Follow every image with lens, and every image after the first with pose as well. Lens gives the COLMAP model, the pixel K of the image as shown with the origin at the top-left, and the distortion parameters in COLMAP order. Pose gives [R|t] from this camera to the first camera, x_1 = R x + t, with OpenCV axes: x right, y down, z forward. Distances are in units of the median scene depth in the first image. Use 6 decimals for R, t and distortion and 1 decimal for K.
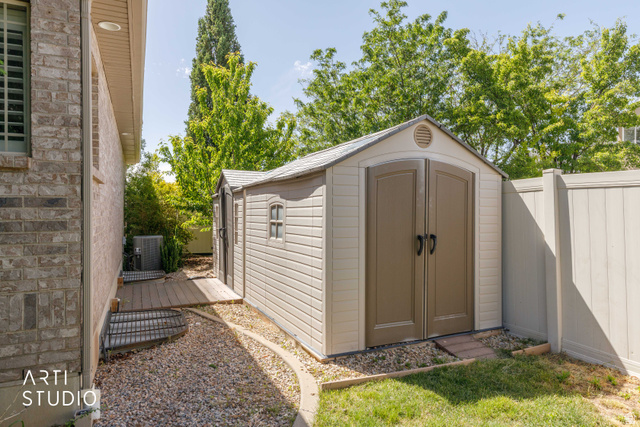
lens RADIAL K [[429.4, 0, 319.8], [0, 429.4, 212.4], [0, 0, 1]] dist [0.006748, 0.001002]
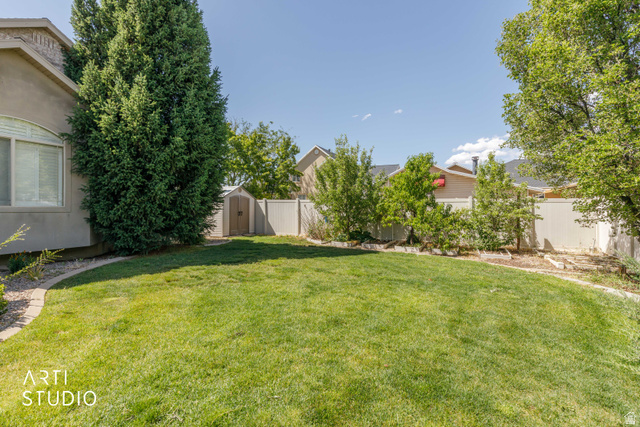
lens RADIAL K [[290.0, 0, 321.0], [0, 290.0, 211.1], [0, 0, 1]] dist [0.032507, -0.000385]
pose [[0.774972, 0.004335, 0.631980, -0.248832], [-0.010473, 0.999927, 0.005984, 0.004771], [-0.631908, -0.011256, 0.774961, -0.465340]]
